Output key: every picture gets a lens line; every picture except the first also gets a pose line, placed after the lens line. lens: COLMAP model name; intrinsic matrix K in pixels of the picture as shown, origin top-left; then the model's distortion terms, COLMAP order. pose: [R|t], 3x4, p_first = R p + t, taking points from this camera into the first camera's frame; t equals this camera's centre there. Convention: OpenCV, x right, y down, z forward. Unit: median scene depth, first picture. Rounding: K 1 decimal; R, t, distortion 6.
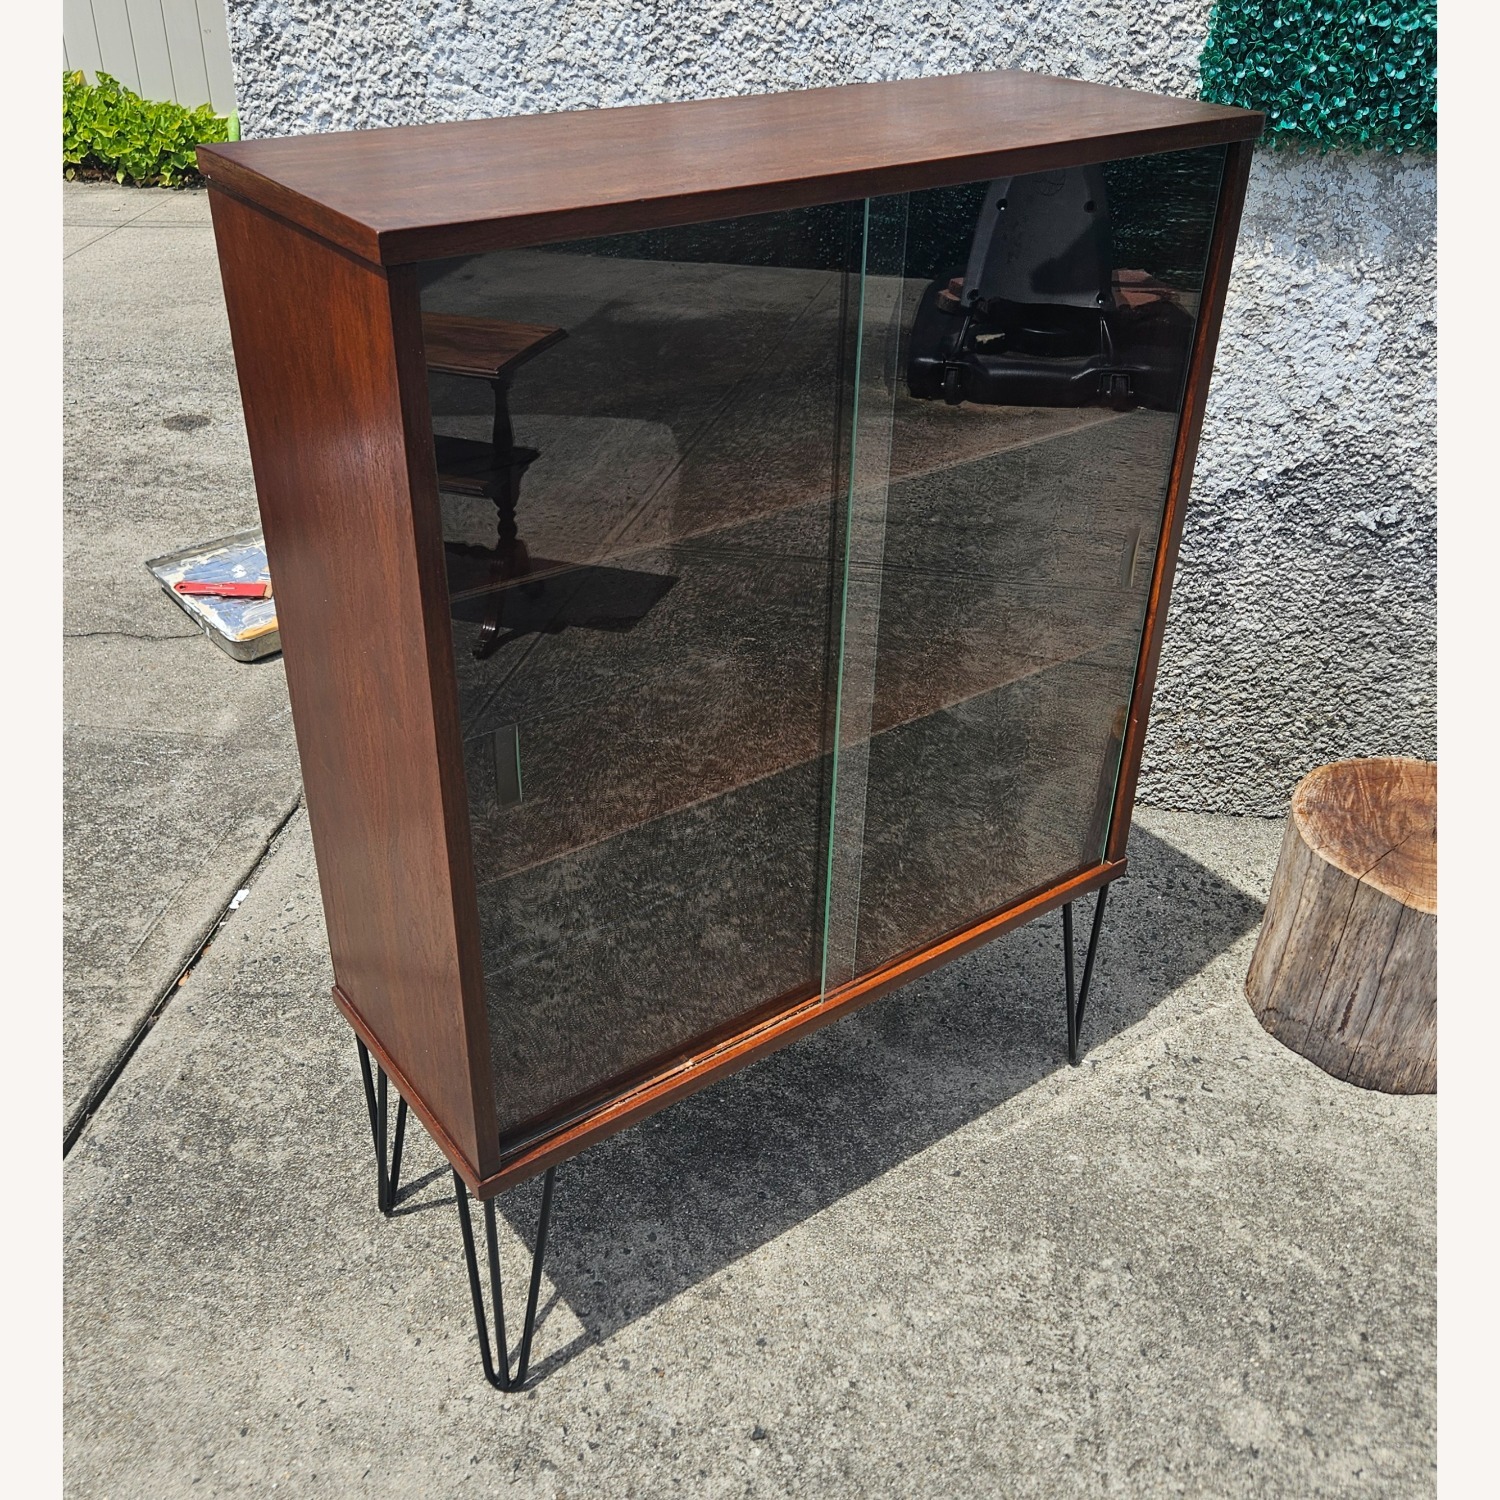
lens RADIAL K [[1533.0, 0, 749.6], [0, 1533.0, 717.3], [0, 0, 1]] dist [0.043308, 0.000000]
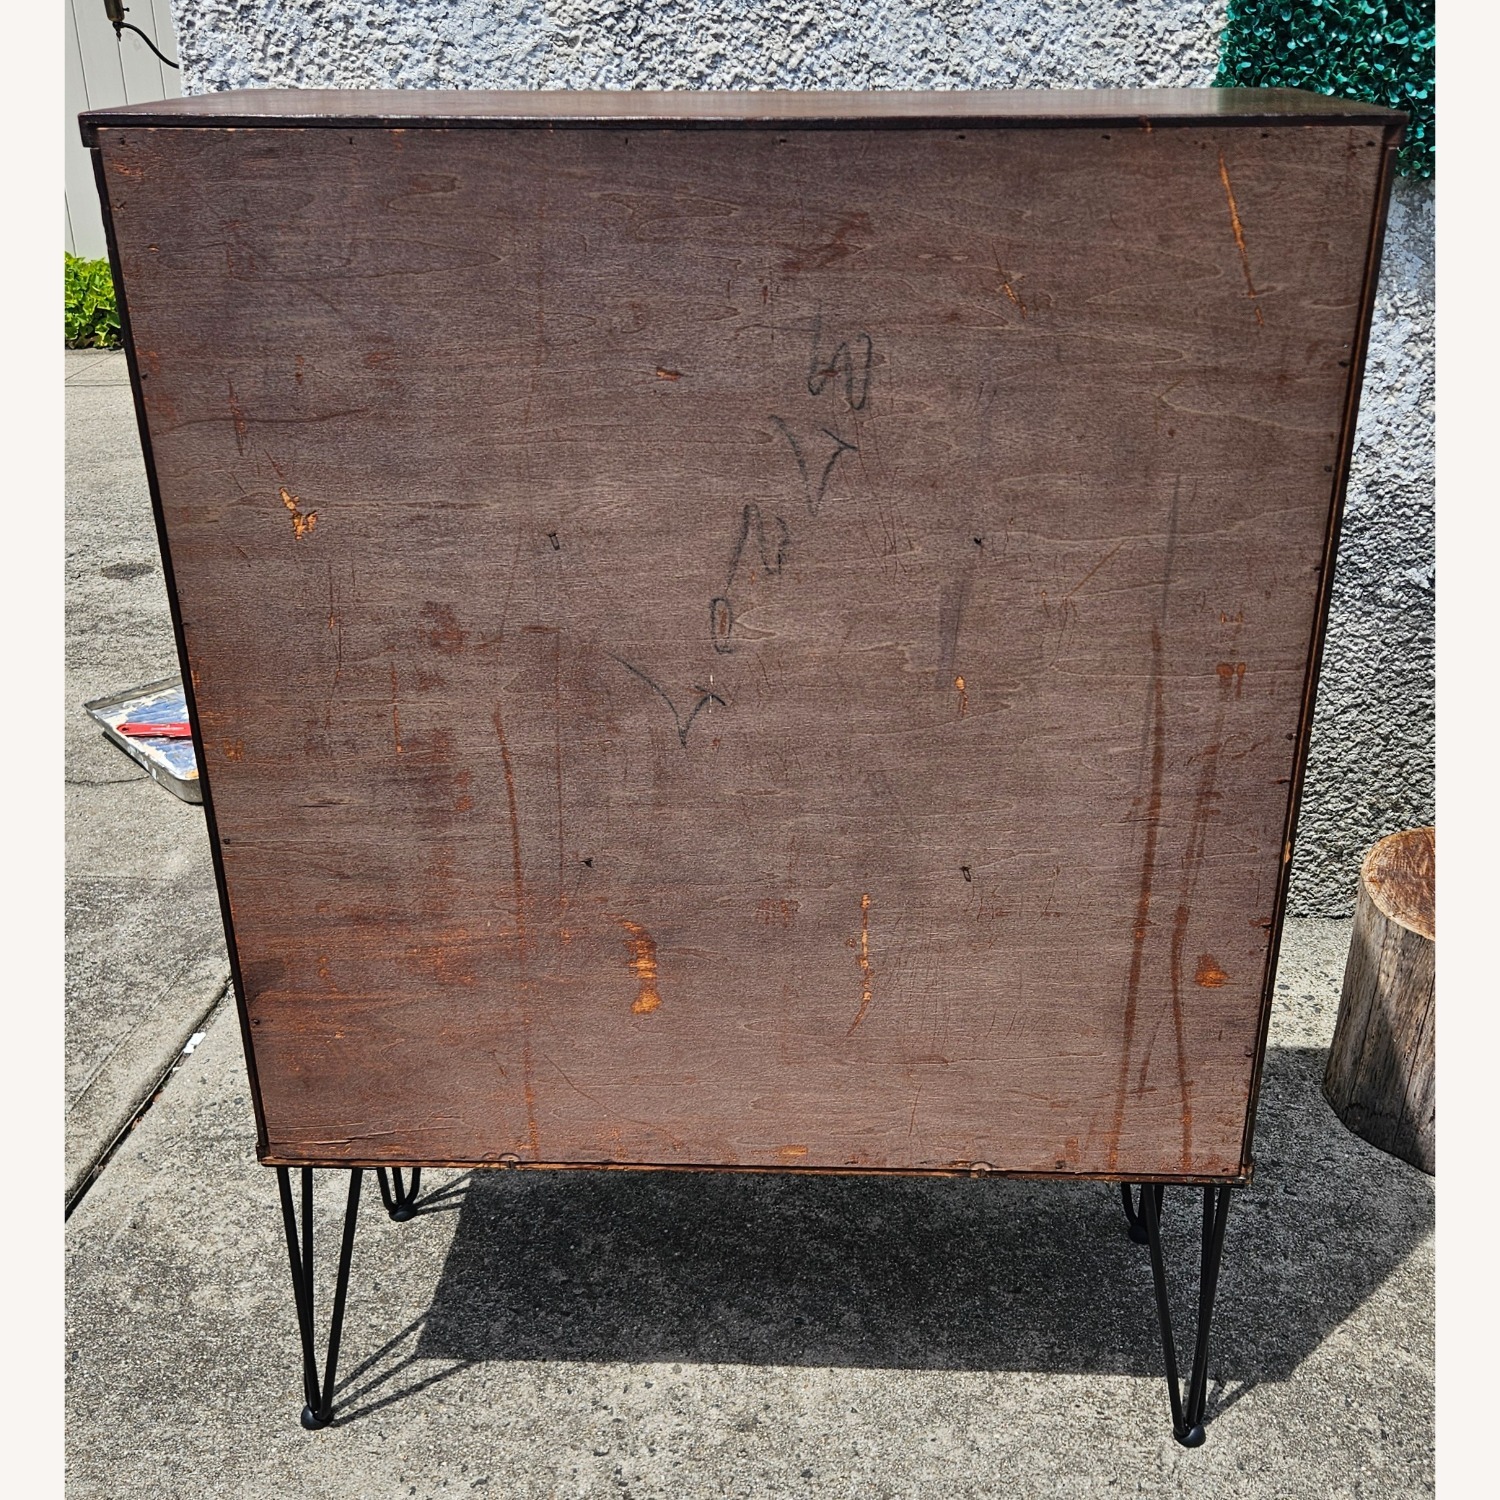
lens RADIAL K [[1697.1, 0, 782.9], [0, 1697.1, 786.1], [0, 0, 1]] dist [0.041475, 0.000000]
pose [[0.999085, -0.034442, 0.025368, -0.014152], [0.036702, 0.994822, -0.094777, 0.088662], [-0.021973, 0.095622, 0.995175, -0.001026]]
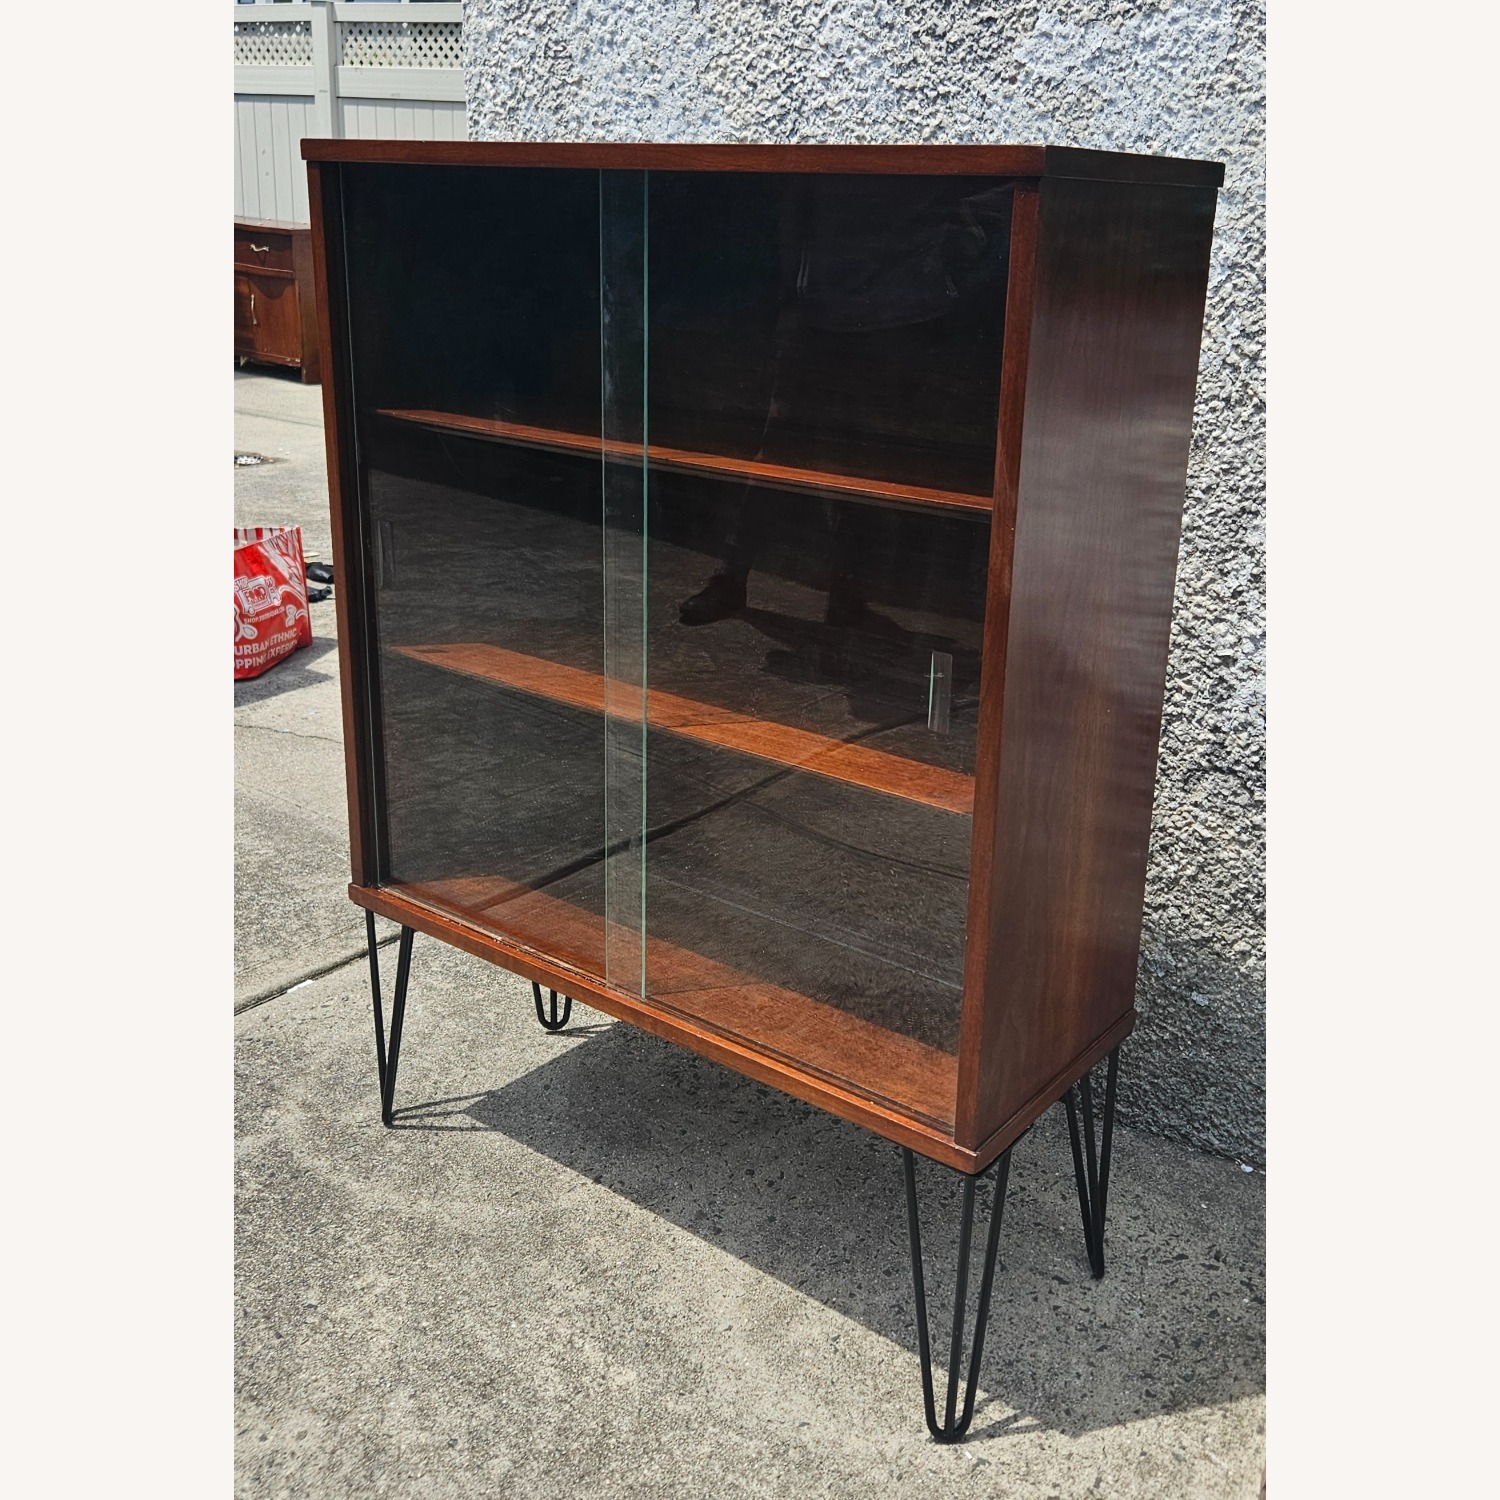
lens RADIAL K [[1547.3, 0, 801.3], [0, 1547.3, 668.2], [0, 0, 1]] dist [0.049512, 0.000000]
pose [[0.880206, 0.152074, -0.449567, 0.424156], [-0.261228, 0.946107, -0.191420, 0.037535], [0.396229, 0.285929, 0.872495, 0.229079]]
